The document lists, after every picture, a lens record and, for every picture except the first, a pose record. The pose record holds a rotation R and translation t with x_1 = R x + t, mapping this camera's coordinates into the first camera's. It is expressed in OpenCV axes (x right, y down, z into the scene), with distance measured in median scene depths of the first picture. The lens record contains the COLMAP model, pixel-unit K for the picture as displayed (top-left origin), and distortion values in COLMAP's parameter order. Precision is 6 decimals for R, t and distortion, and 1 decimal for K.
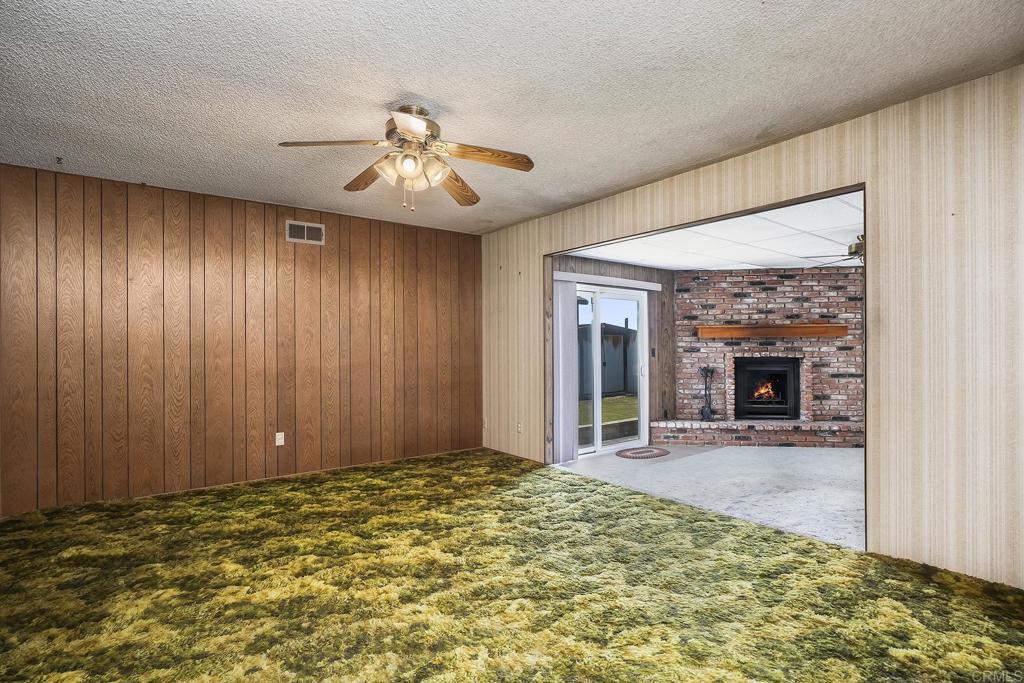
lens RADIAL K [[500.8, 0, 513.6], [0, 500.8, 347.7], [0, 0, 1]] dist [-0.021625, 0.001085]
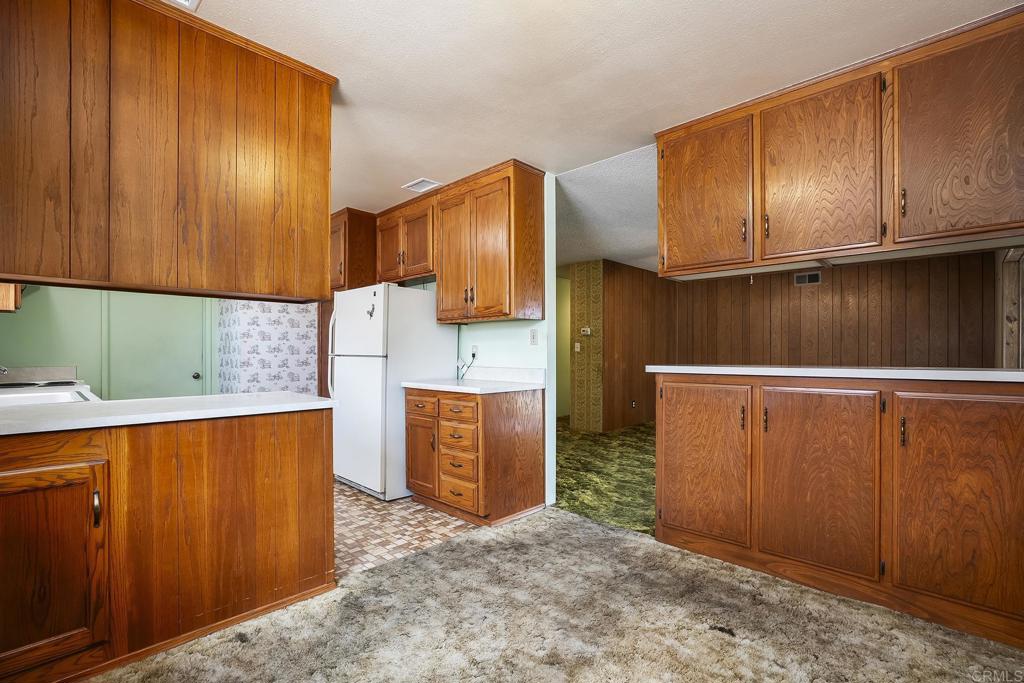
lens RADIAL K [[466.6, 0, 508.2], [0, 466.6, 354.1], [0, 0, 1]] dist [-0.030975, 0.000077]
pose [[0.141609, 0.006968, -0.989898, 0.625949], [-0.005924, 0.999963, 0.006191, 0.005286], [0.989905, 0.004988, 0.141645, -0.111529]]
